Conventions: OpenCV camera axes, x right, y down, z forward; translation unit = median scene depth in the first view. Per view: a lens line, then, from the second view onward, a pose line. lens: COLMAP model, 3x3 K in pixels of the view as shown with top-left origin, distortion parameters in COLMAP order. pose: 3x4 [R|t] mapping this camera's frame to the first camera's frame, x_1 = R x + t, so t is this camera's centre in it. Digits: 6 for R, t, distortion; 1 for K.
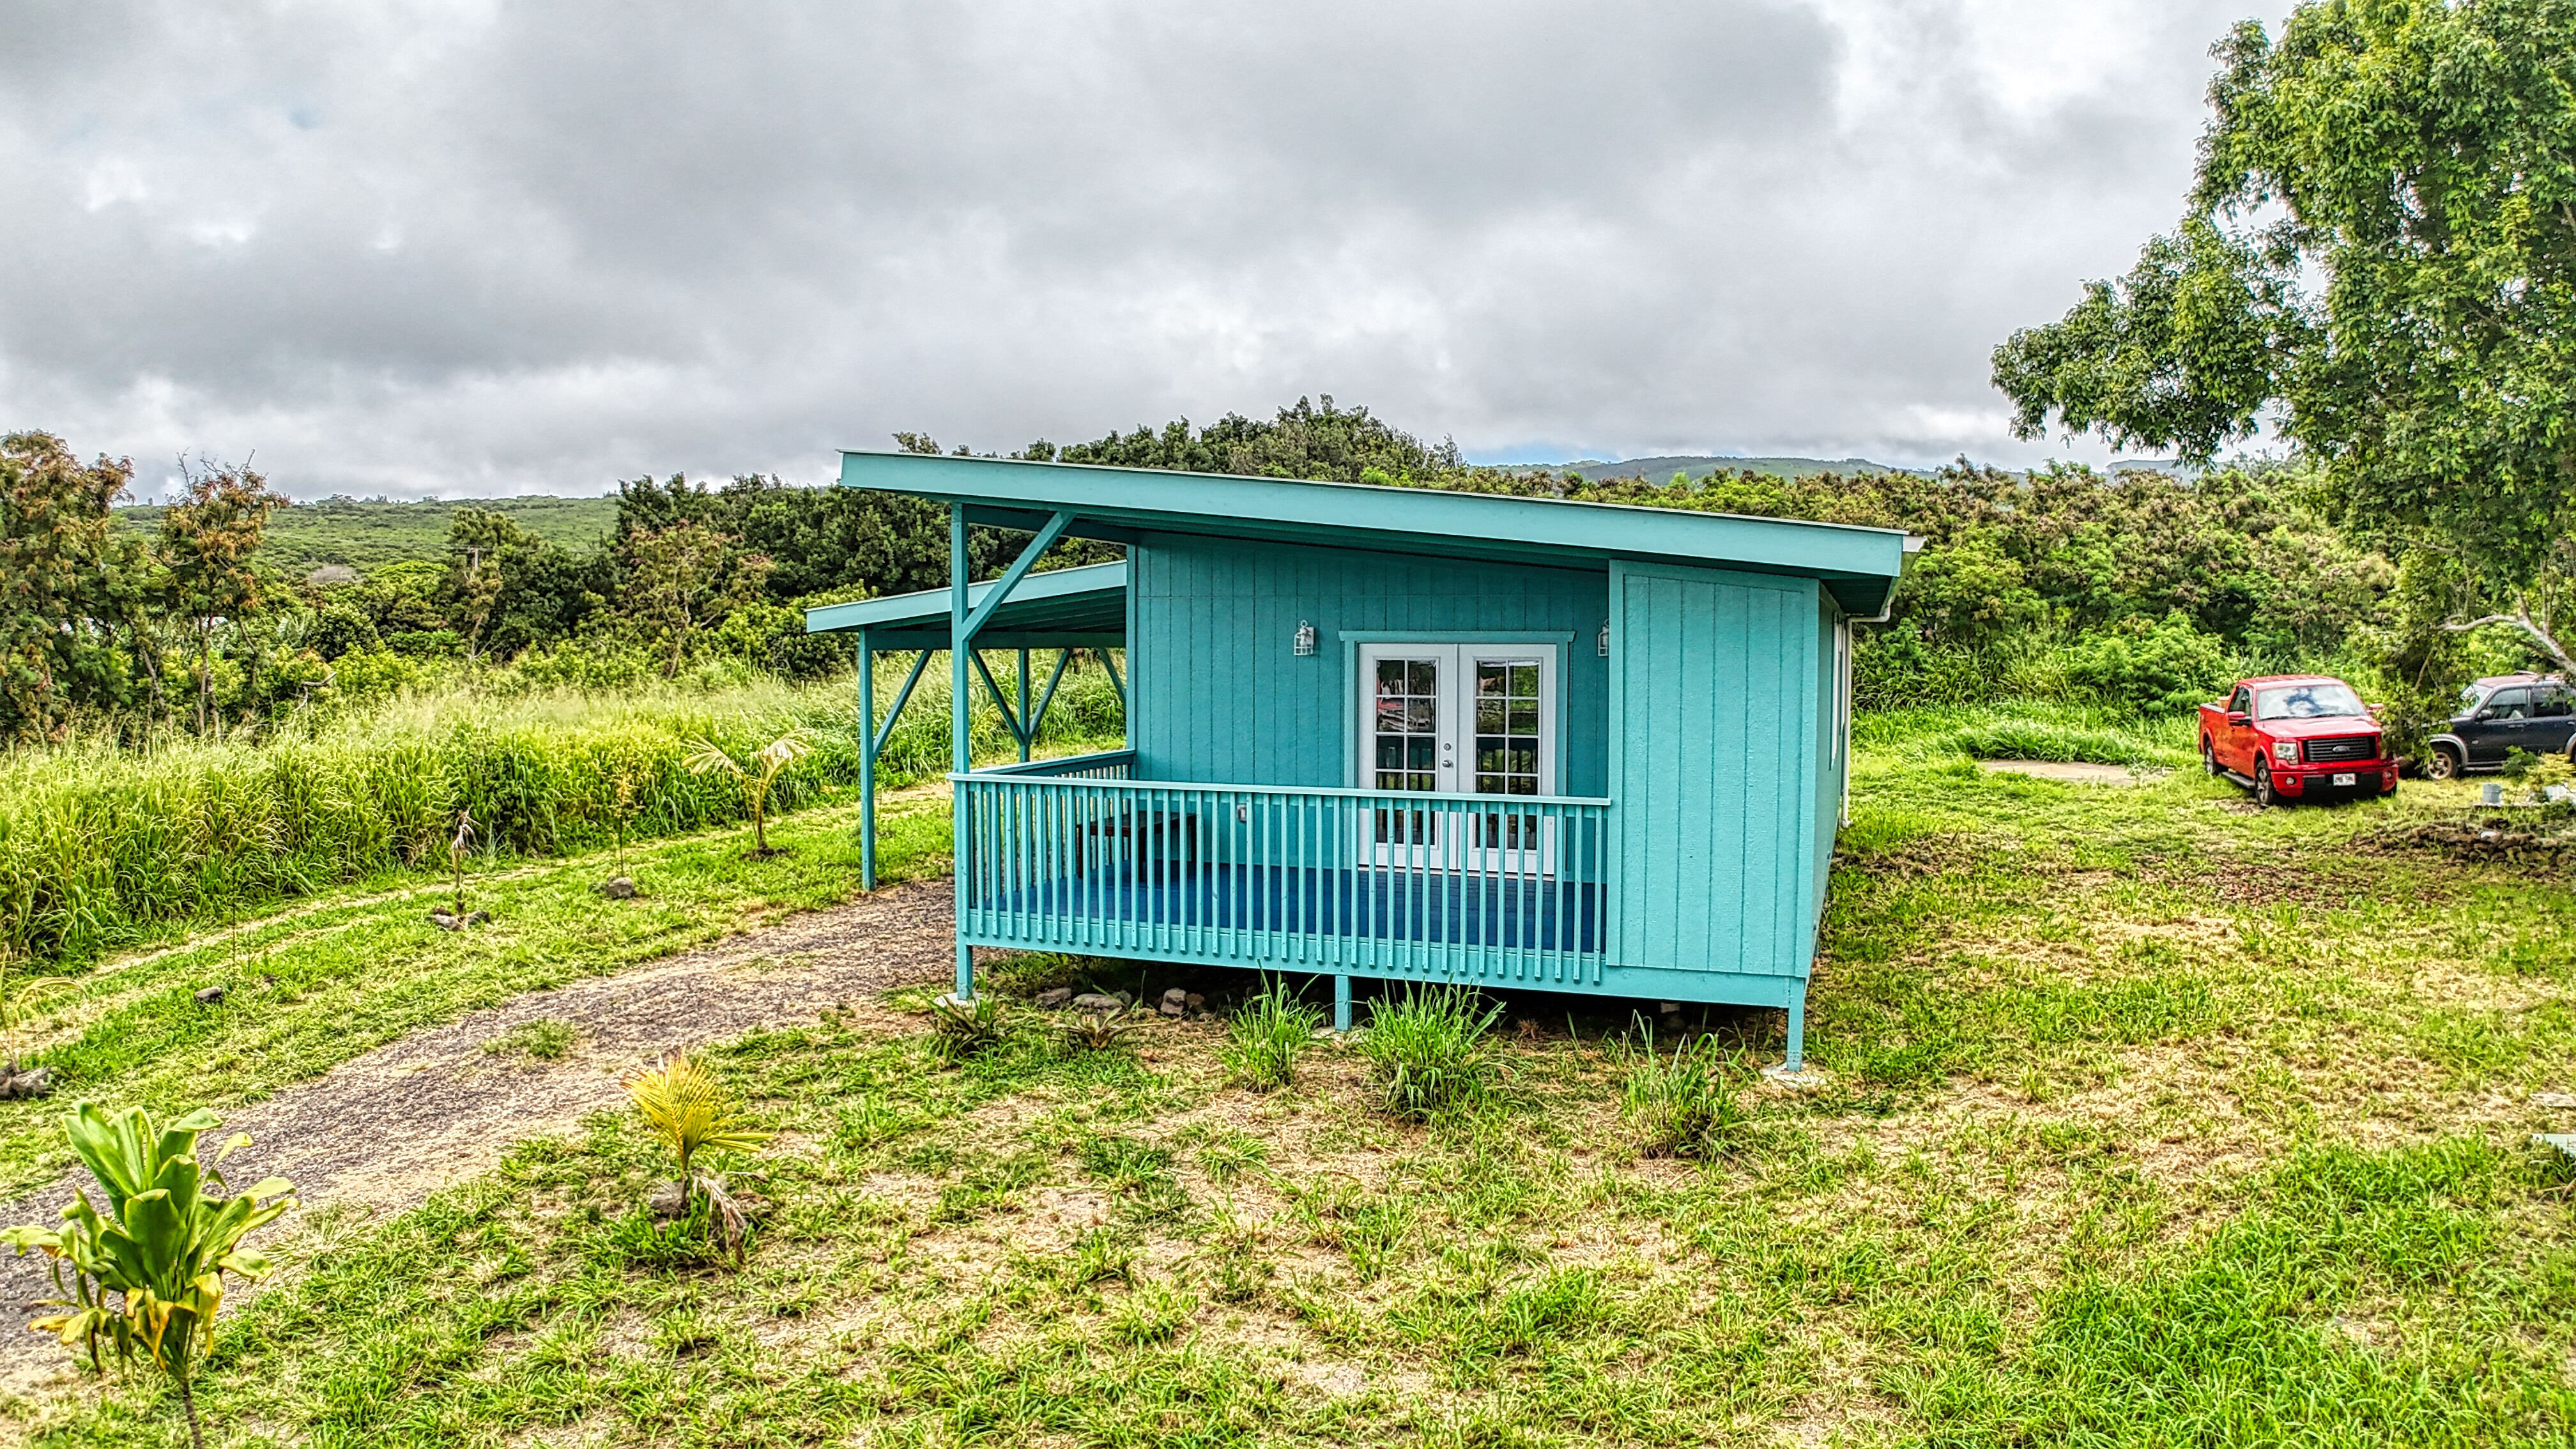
lens RADIAL K [[1609.1, 0, 1290.6], [0, 1609.1, 747.5], [0, 0, 1]] dist [-0.209139, 0.045318]
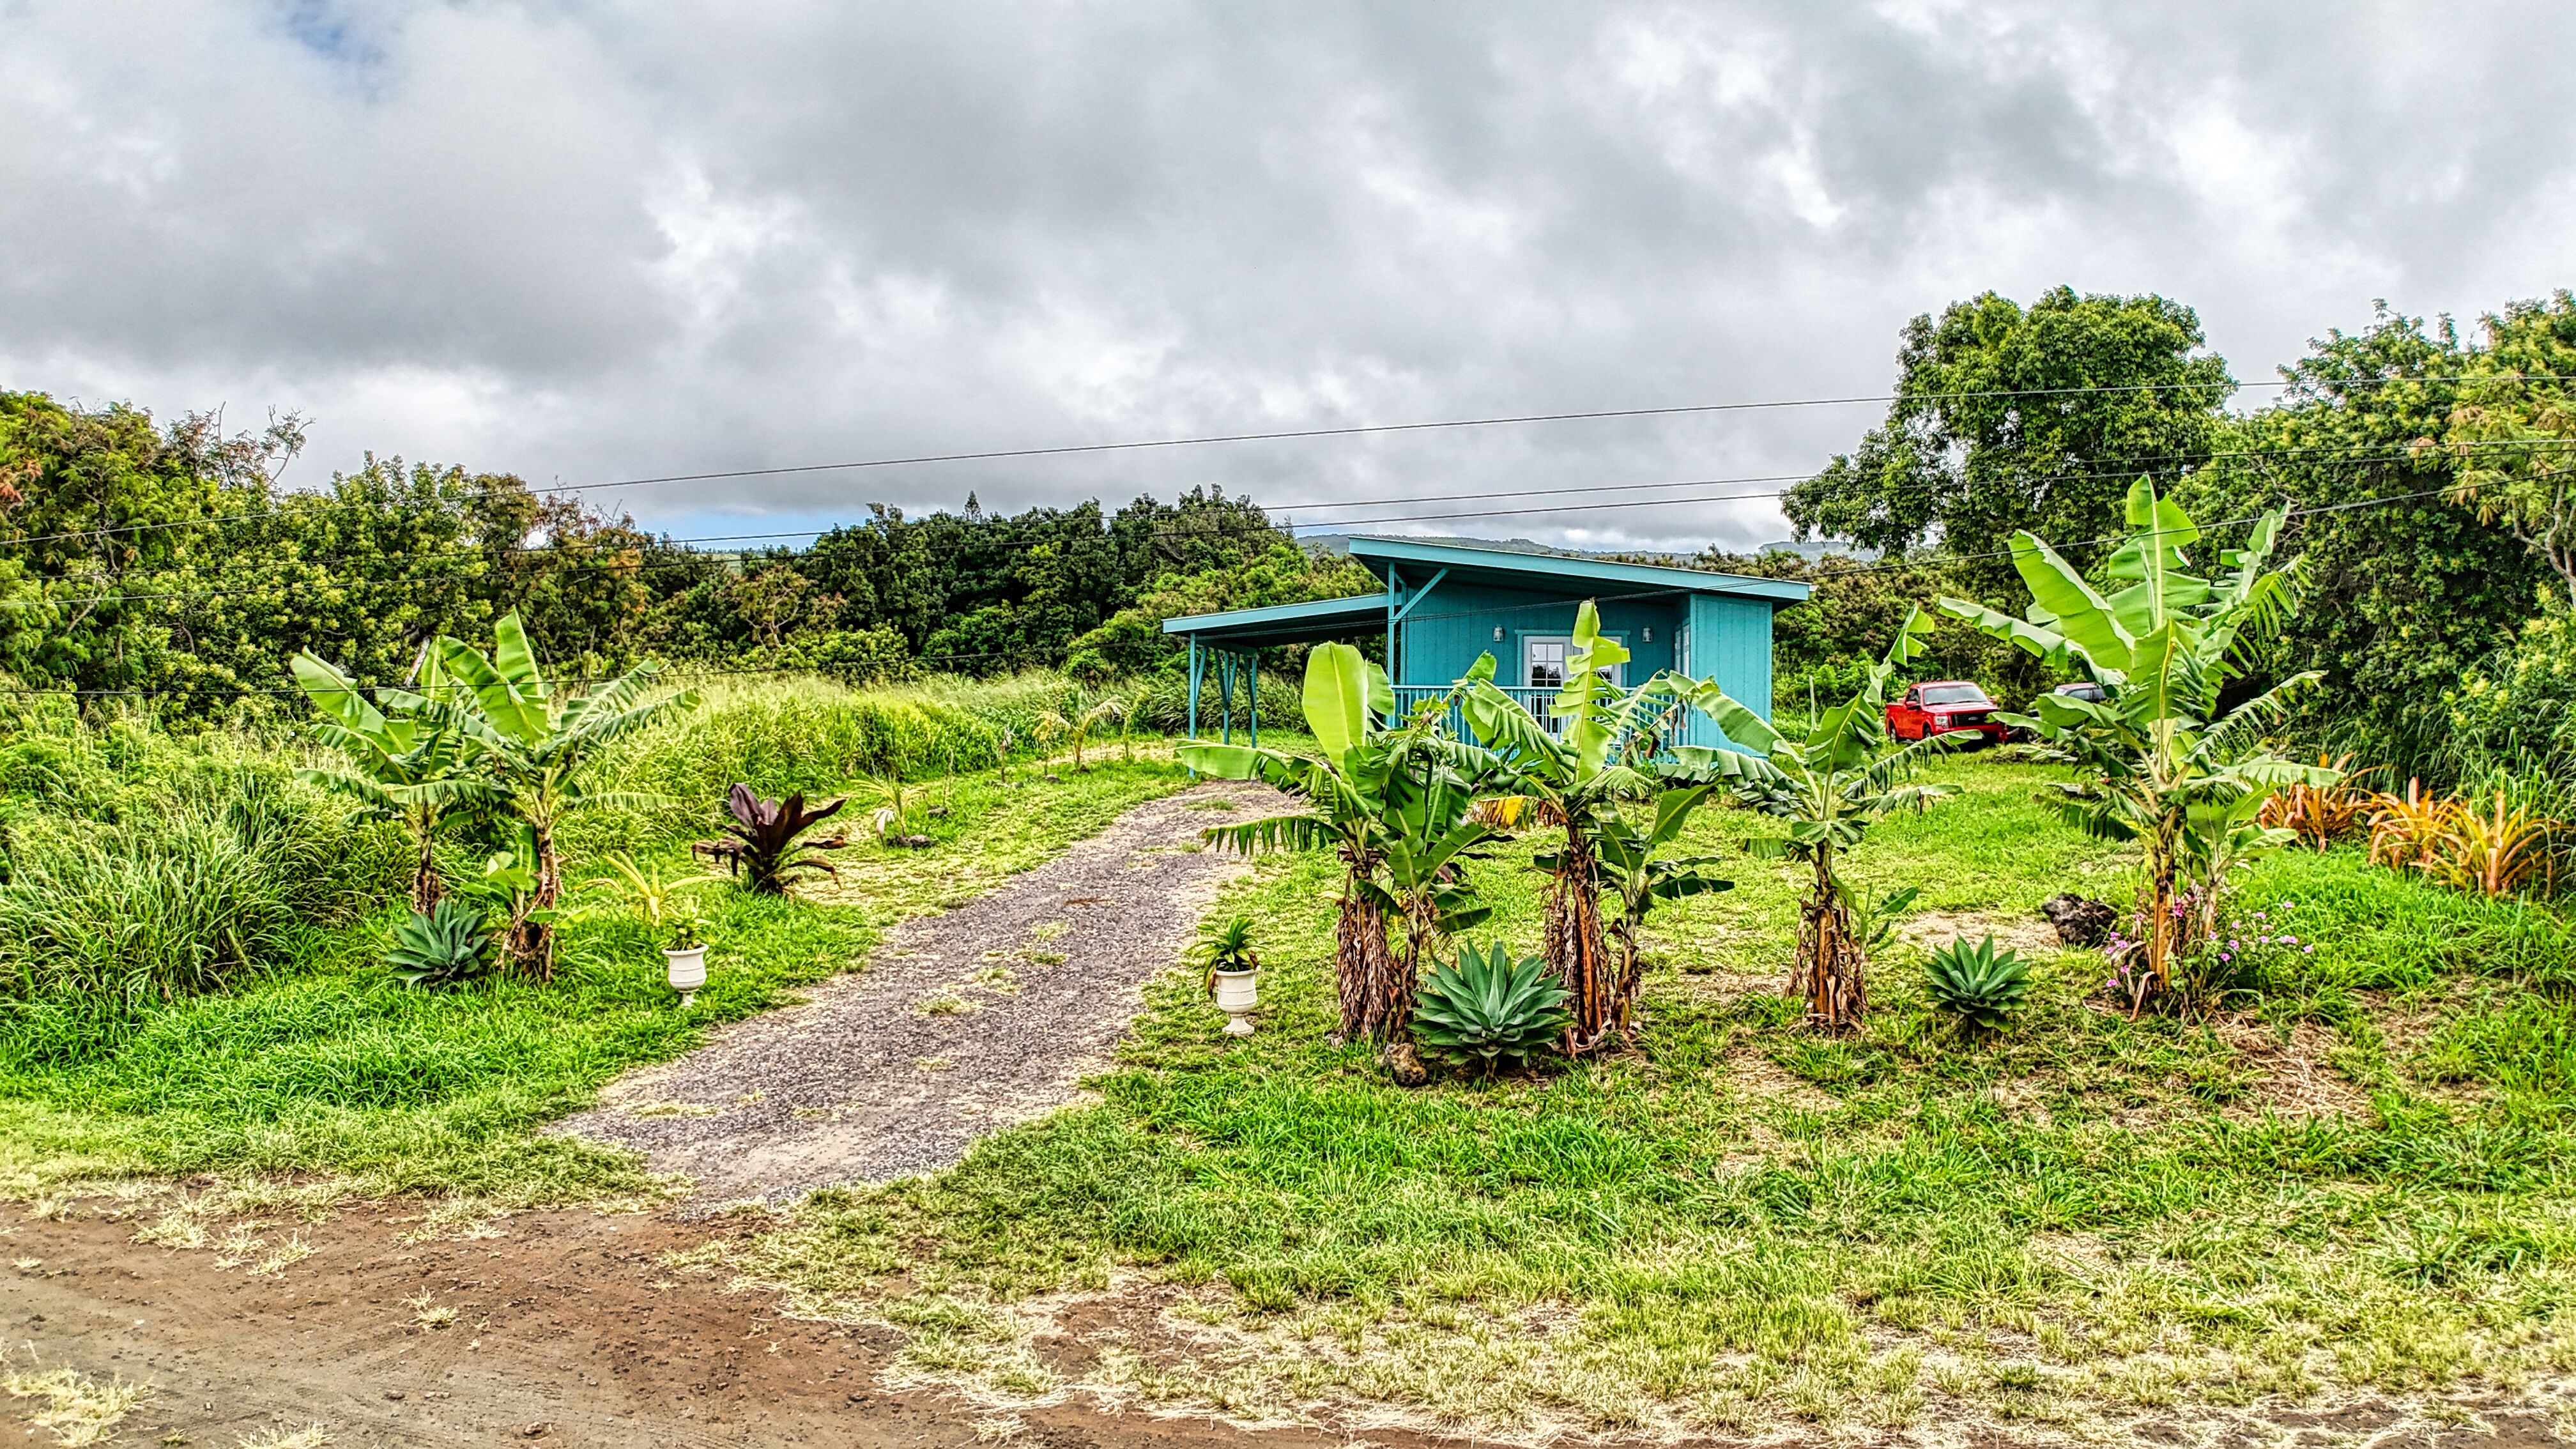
lens RADIAL K [[1600.5, 0, 1328.0], [0, 1600.5, 722.4], [0, 0, 1]] dist [-0.167101, 0.005211]
pose [[0.974408, 0.009063, 0.224603, -0.854397], [0.004333, 0.998244, -0.059080, 0.213820], [-0.224744, 0.058542, 0.972658, -1.213640]]
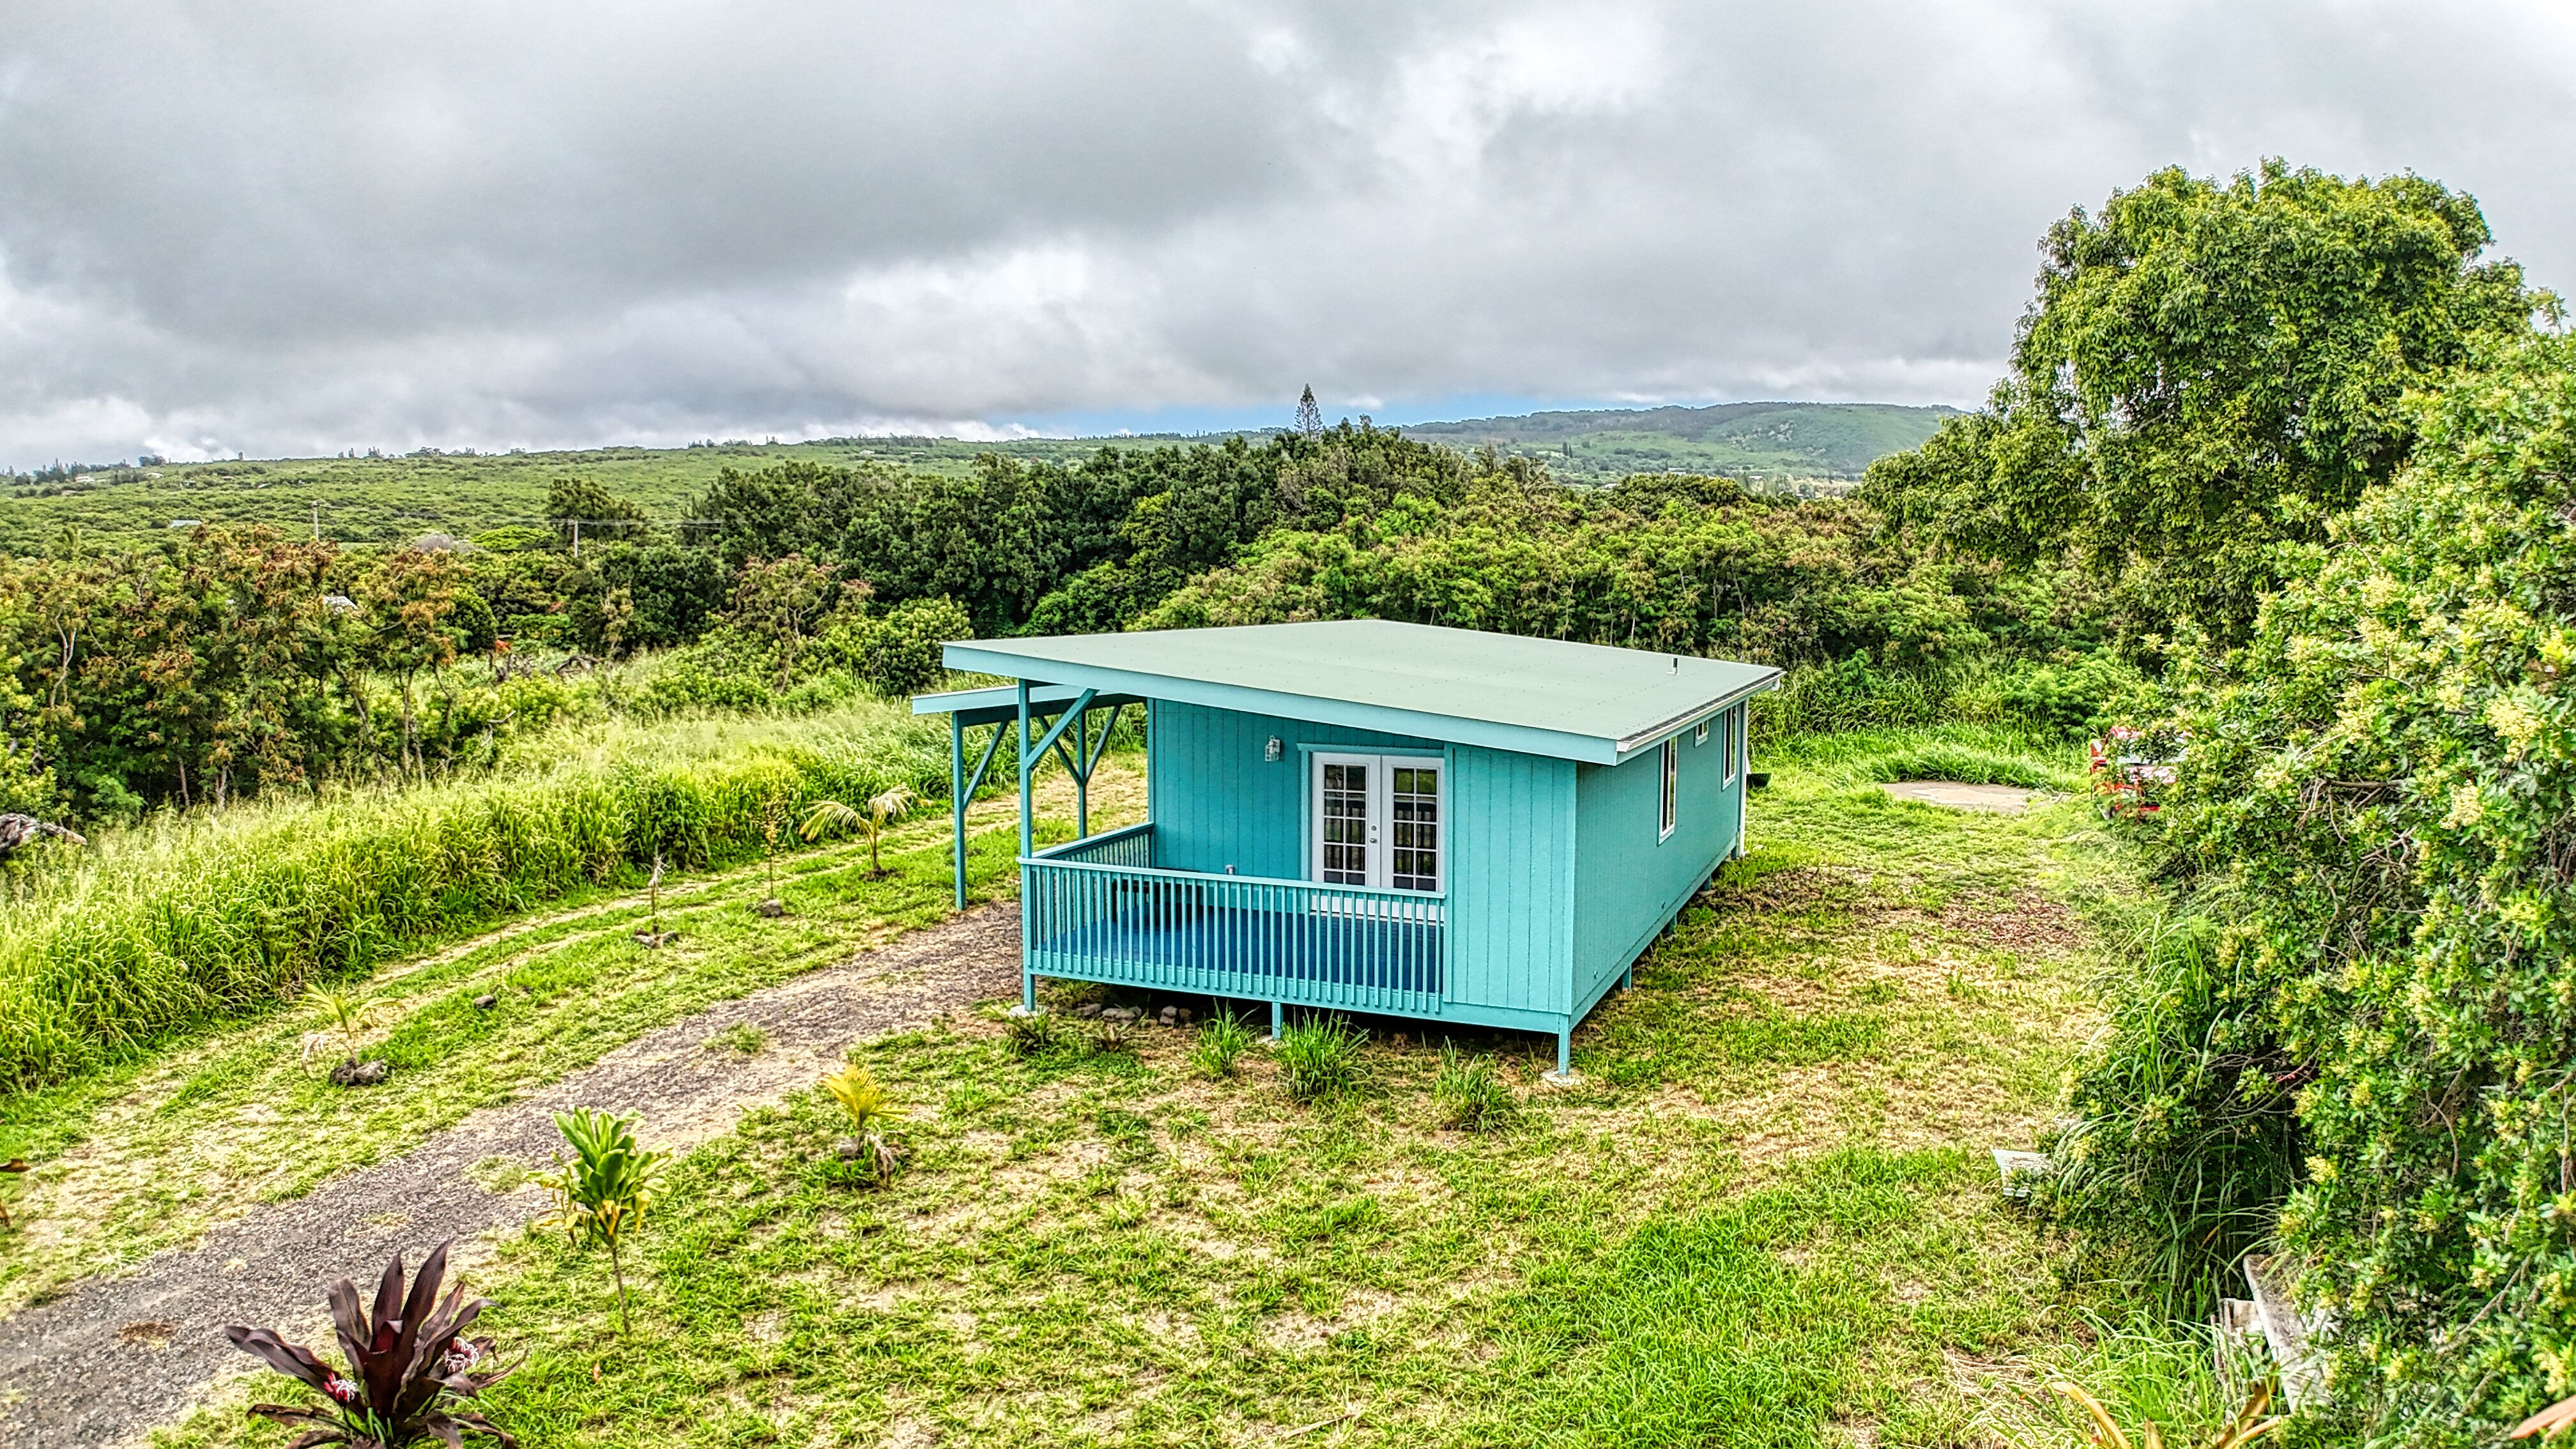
lens RADIAL K [[1600.5, 0, 1328.0], [0, 1600.5, 722.4], [0, 0, 1]] dist [-0.167101, 0.005211]
pose [[0.999621, 0.007434, -0.026495, 0.119110], [-0.006935, 0.999797, 0.018895, -0.151645], [0.026630, -0.018704, 0.999470, -0.501281]]
